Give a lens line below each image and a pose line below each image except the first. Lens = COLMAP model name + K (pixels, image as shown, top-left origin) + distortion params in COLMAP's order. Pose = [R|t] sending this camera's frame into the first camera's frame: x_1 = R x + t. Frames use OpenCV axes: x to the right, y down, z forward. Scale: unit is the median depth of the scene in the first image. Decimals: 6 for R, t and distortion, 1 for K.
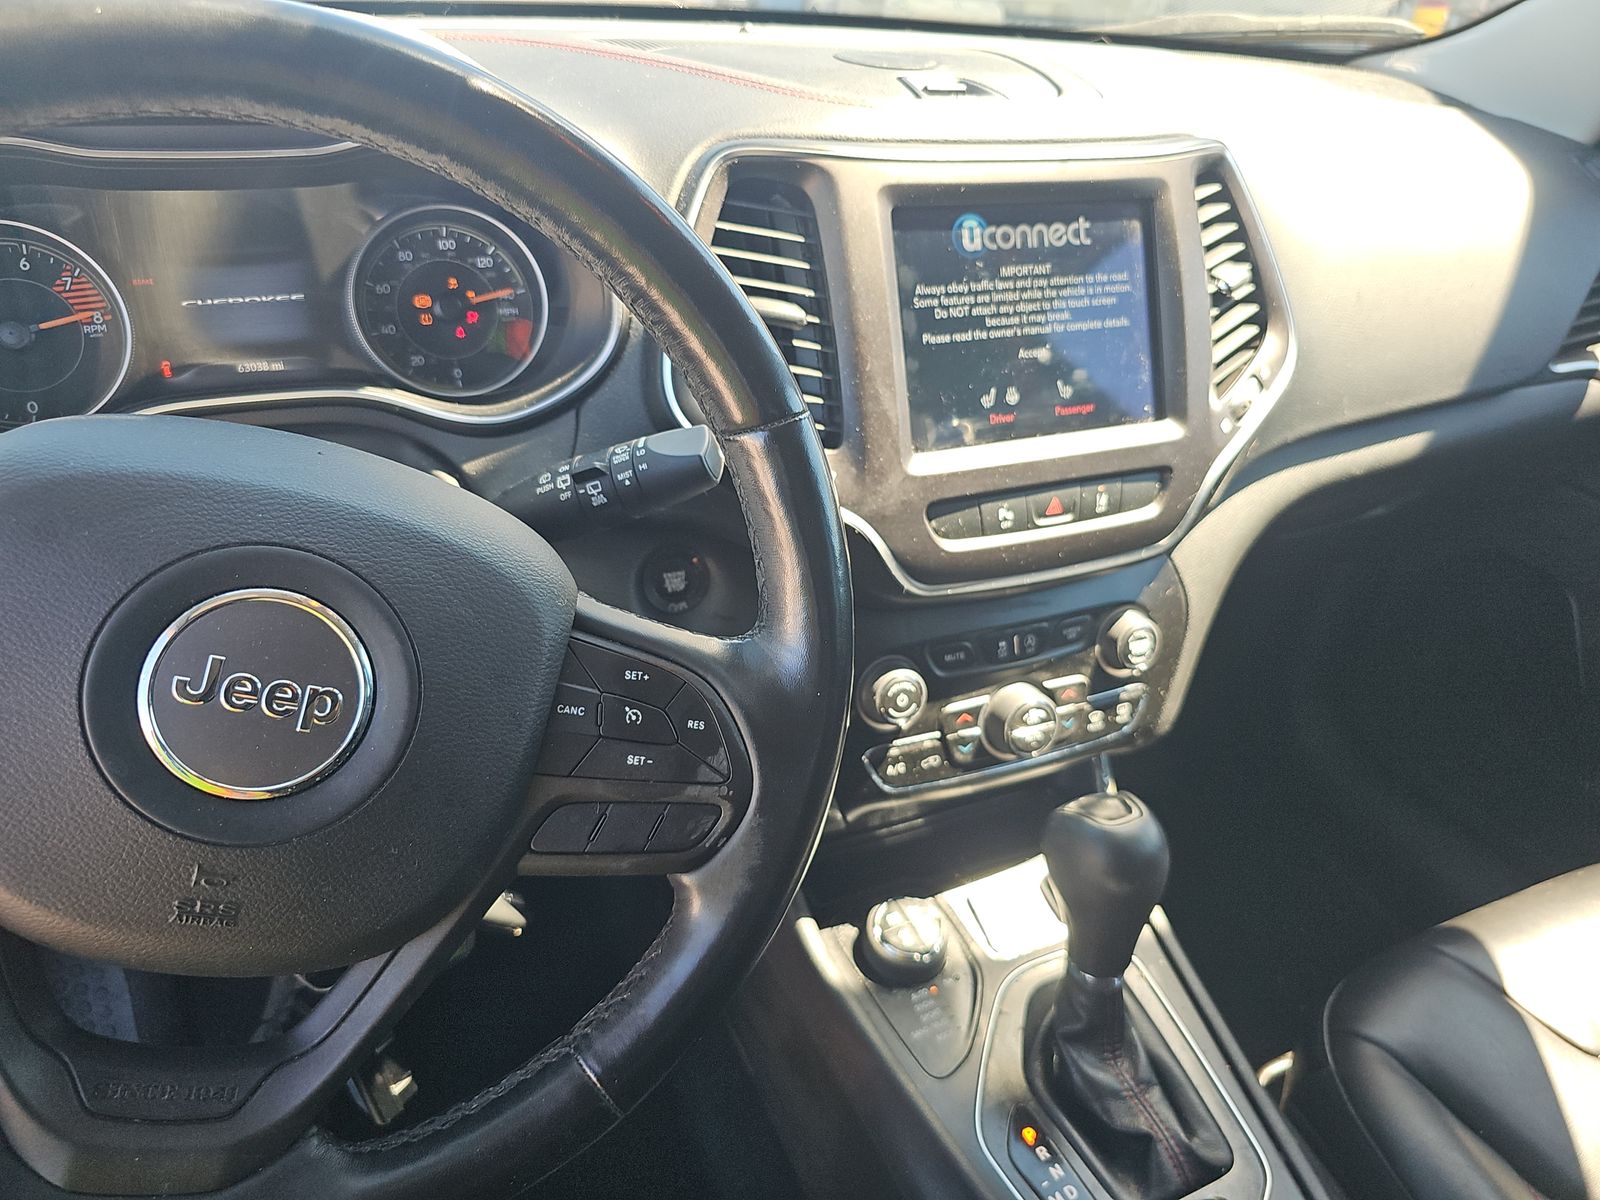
lens RADIAL K [[1072.7, 0, 776.6], [0, 1072.7, 589.0], [0, 0, 1]] dist [0.049896, -0.057240]
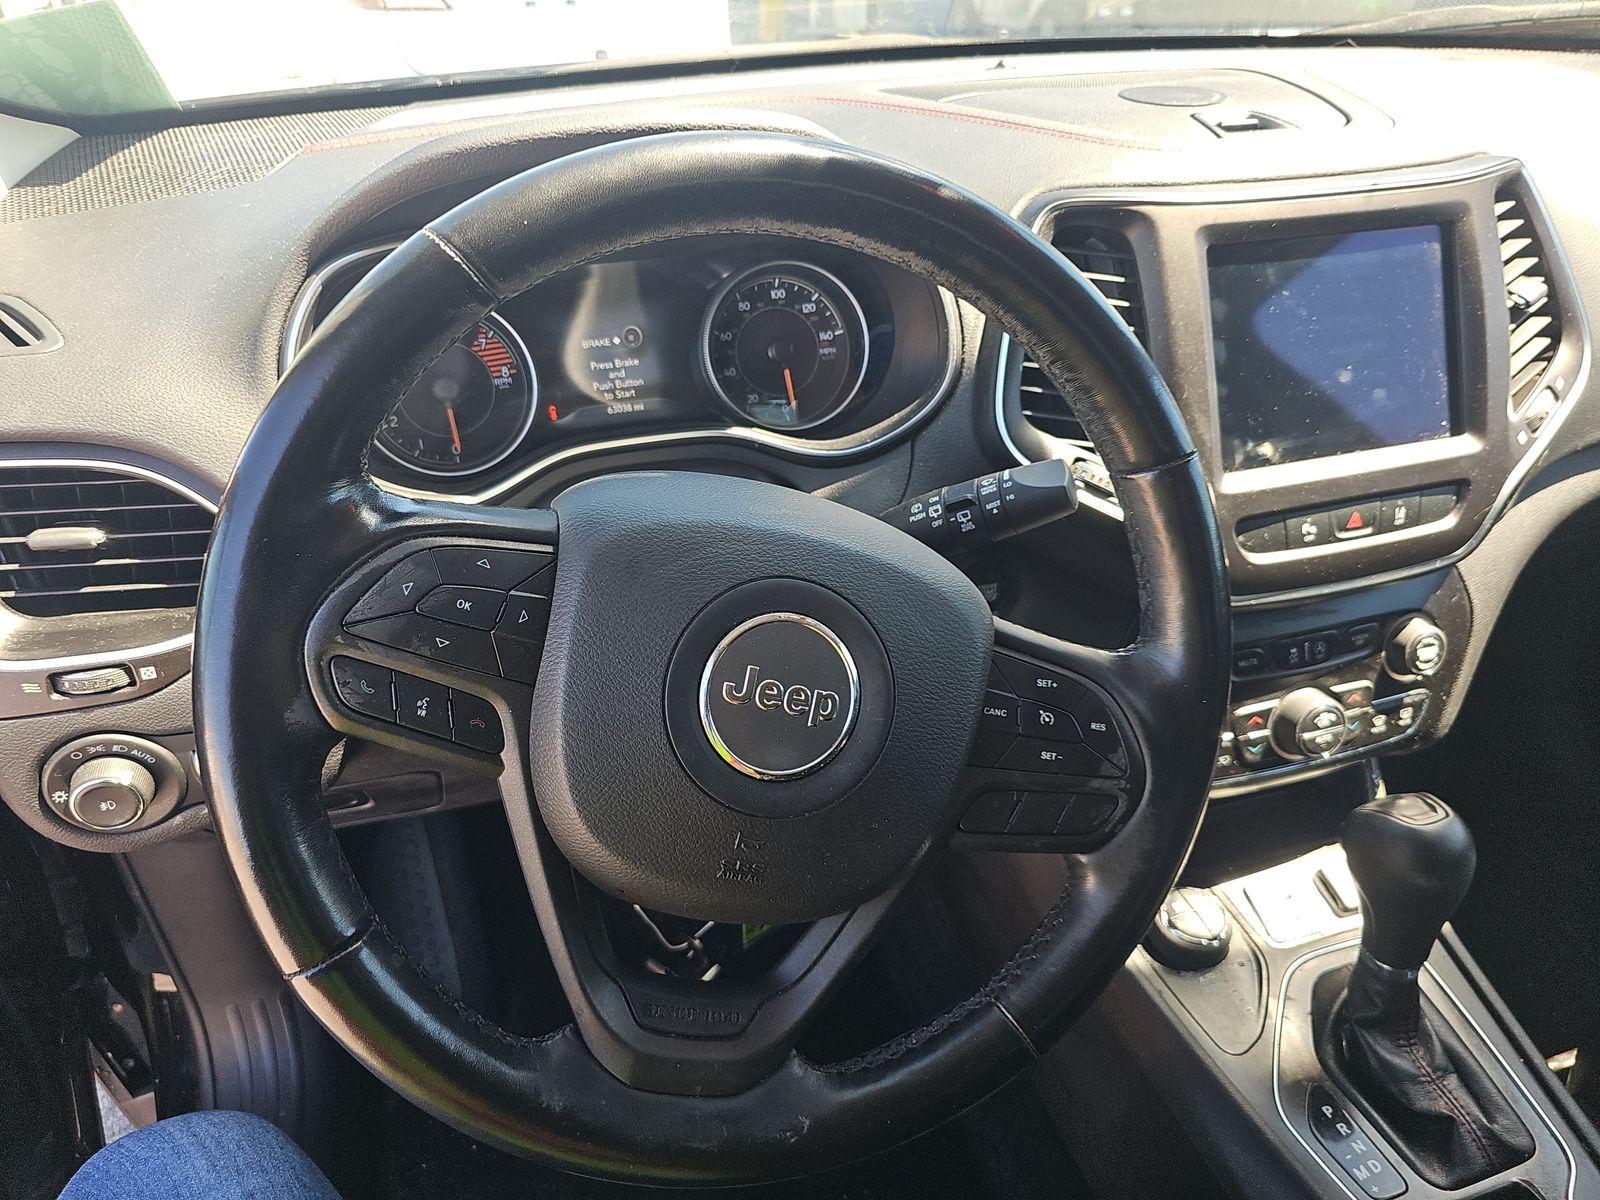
lens RADIAL K [[1057.4, 0, 800.0], [0, 1057.4, 600.0], [0, 0, 1]] dist [0.050142, -0.043098]
pose [[0.992135, -0.001615, -0.125160, -0.146123], [0.003474, 0.999887, 0.014640, -0.015958], [0.125122, -0.014960, 0.992029, -0.100730]]
